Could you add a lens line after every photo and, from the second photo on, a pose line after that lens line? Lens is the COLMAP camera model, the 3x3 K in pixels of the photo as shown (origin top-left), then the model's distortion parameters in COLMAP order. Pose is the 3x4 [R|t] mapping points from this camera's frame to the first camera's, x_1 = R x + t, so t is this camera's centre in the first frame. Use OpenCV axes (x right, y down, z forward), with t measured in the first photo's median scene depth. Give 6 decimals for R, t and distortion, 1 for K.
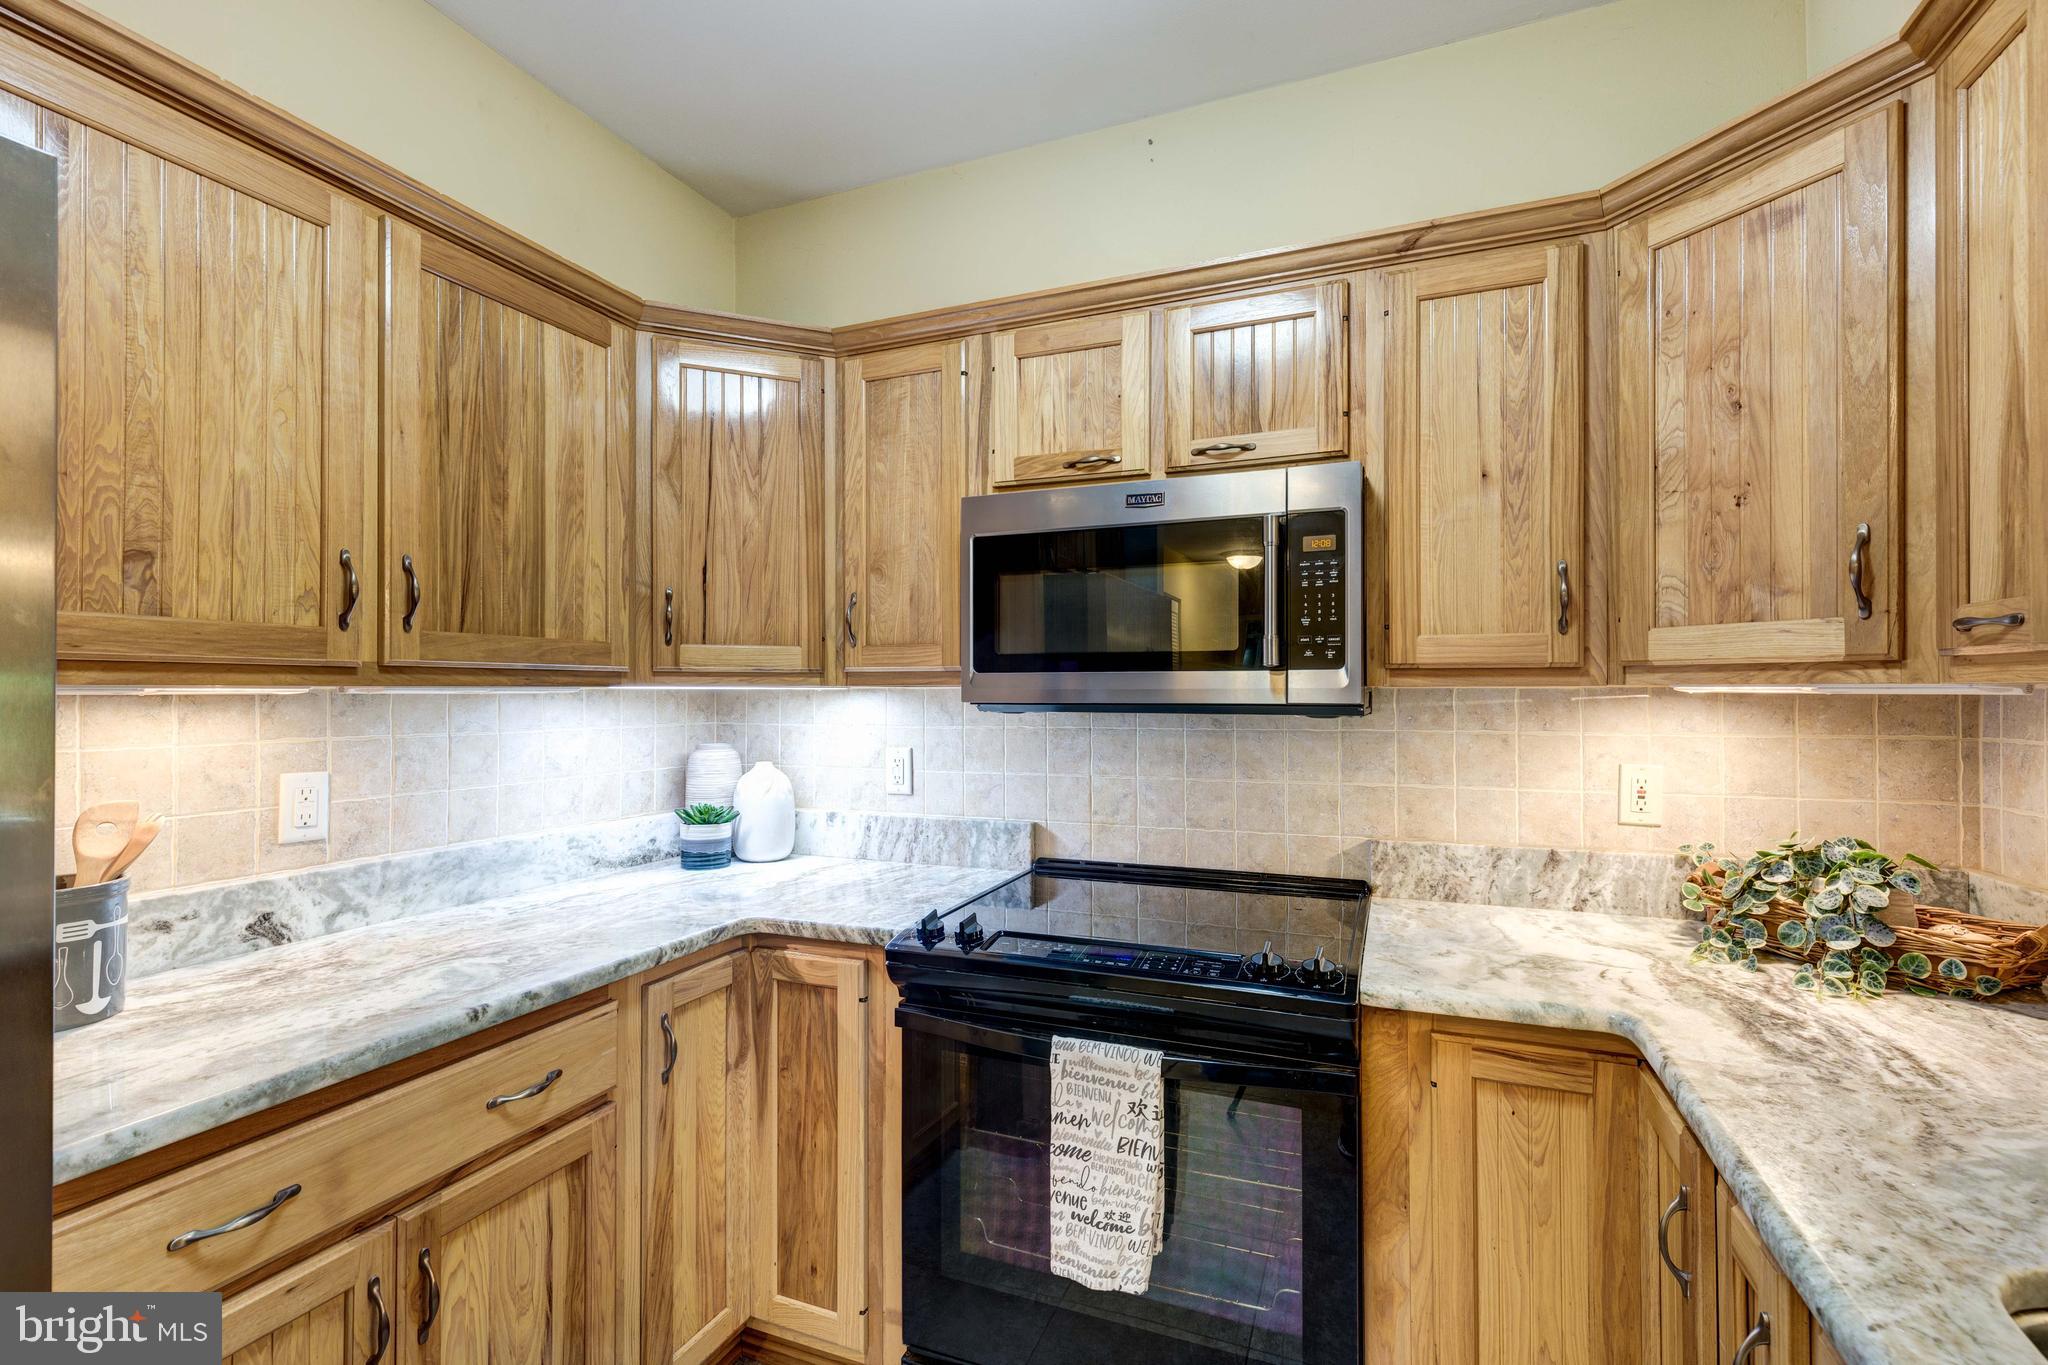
lens RADIAL K [[947.6, 0, 1028.2], [0, 947.6, 690.0], [0, 0, 1]] dist [0.001368, 0.000260]
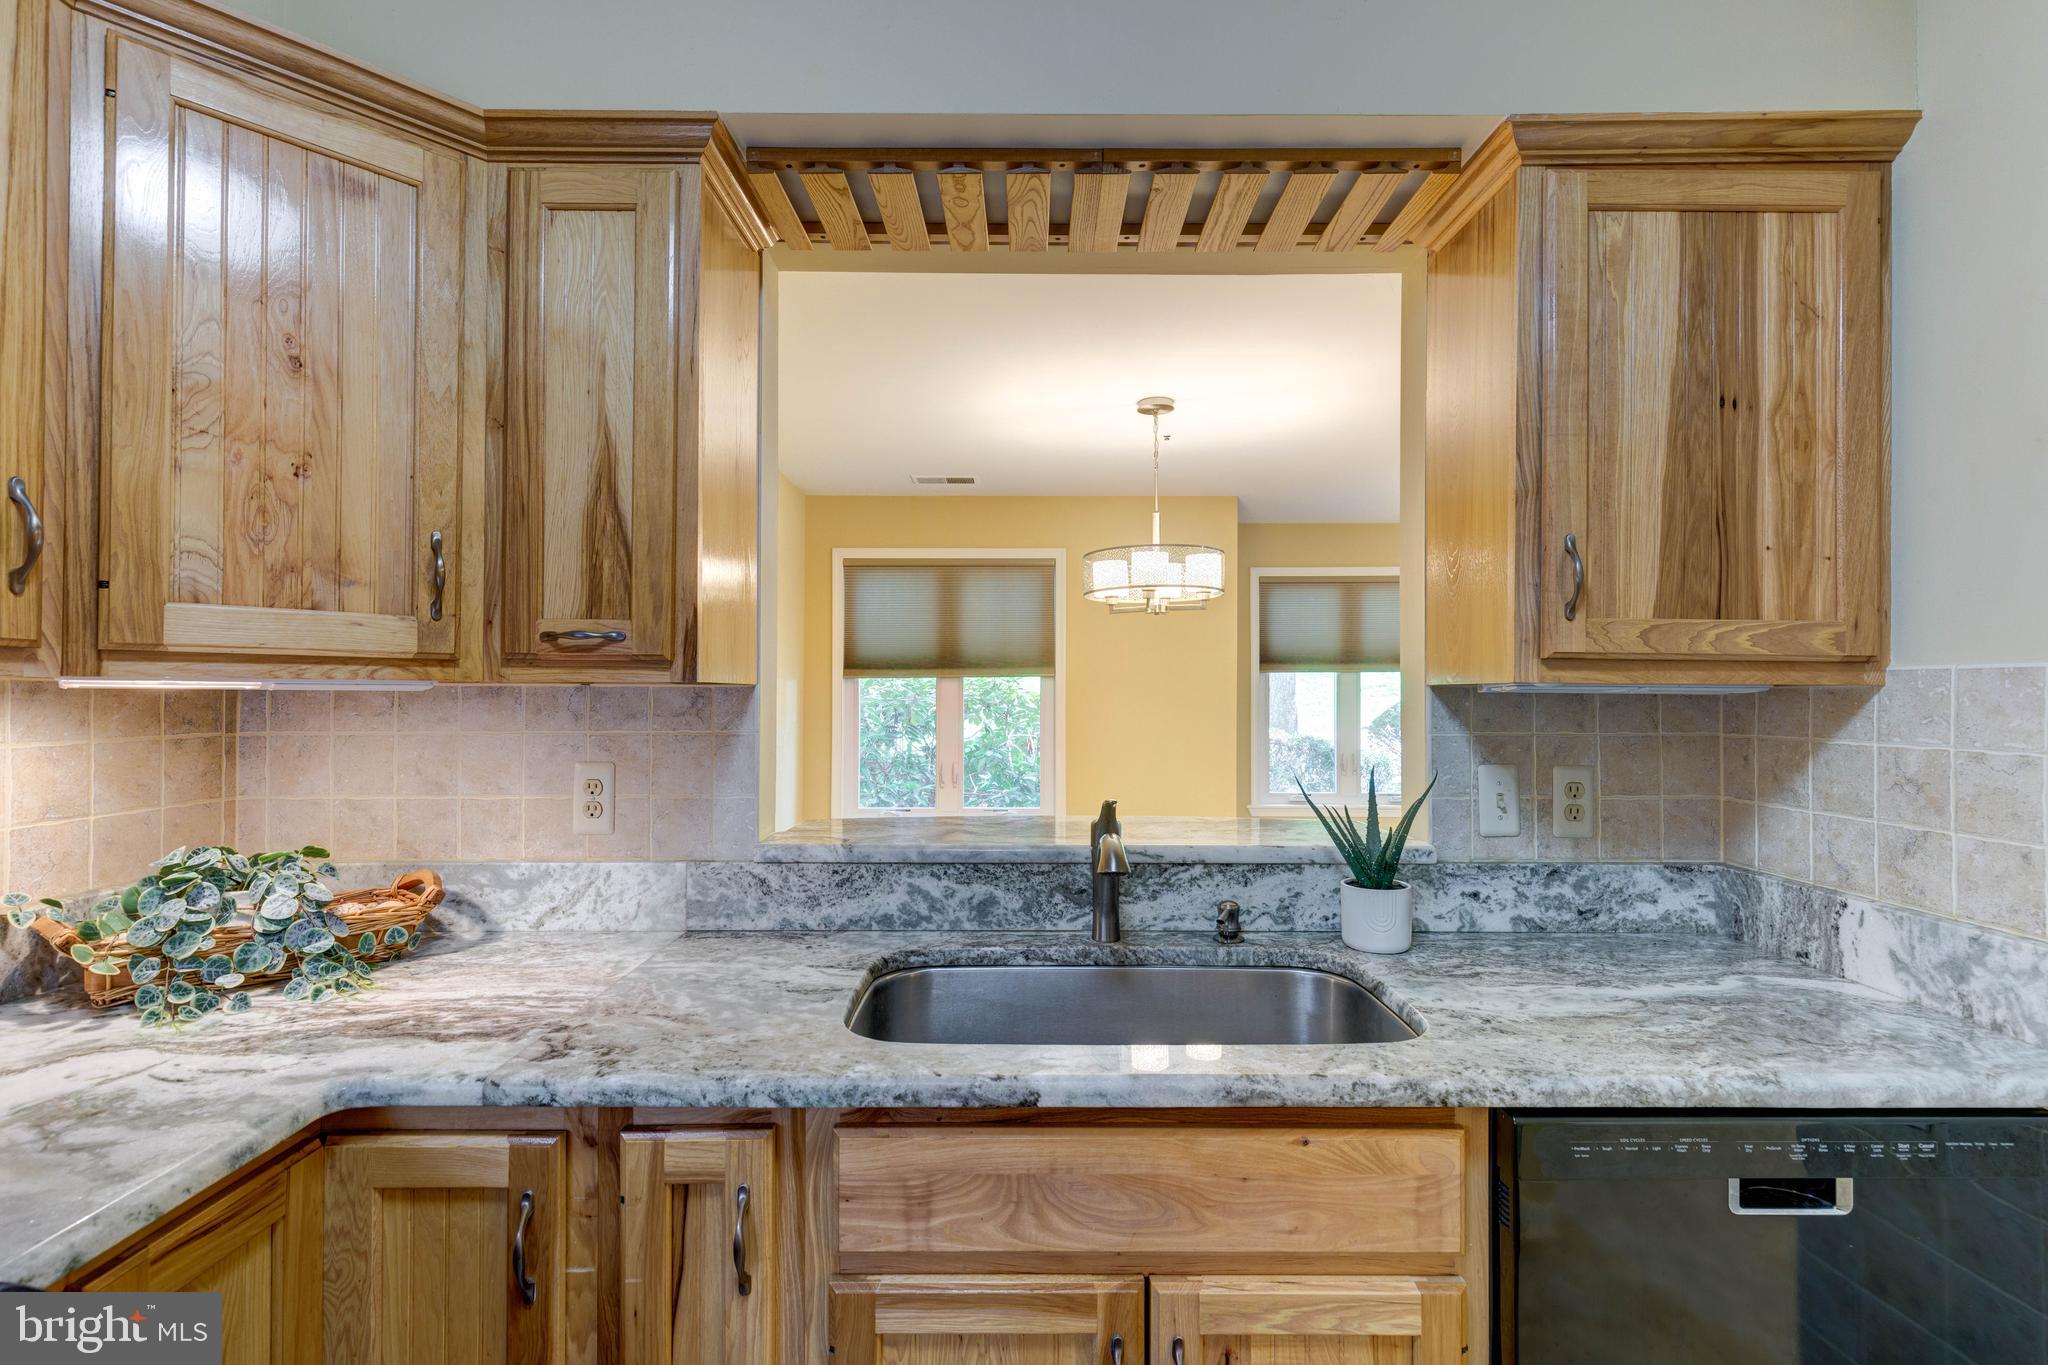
lens RADIAL K [[947.6, 0, 1028.2], [0, 947.6, 690.0], [0, 0, 1]] dist [0.001368, 0.000260]
pose [[-0.404765, 0.001130, 0.914420, -0.333556], [-0.005163, 0.999980, -0.003521, 0.003886], [-0.914406, -0.006146, -0.404752, 0.739402]]
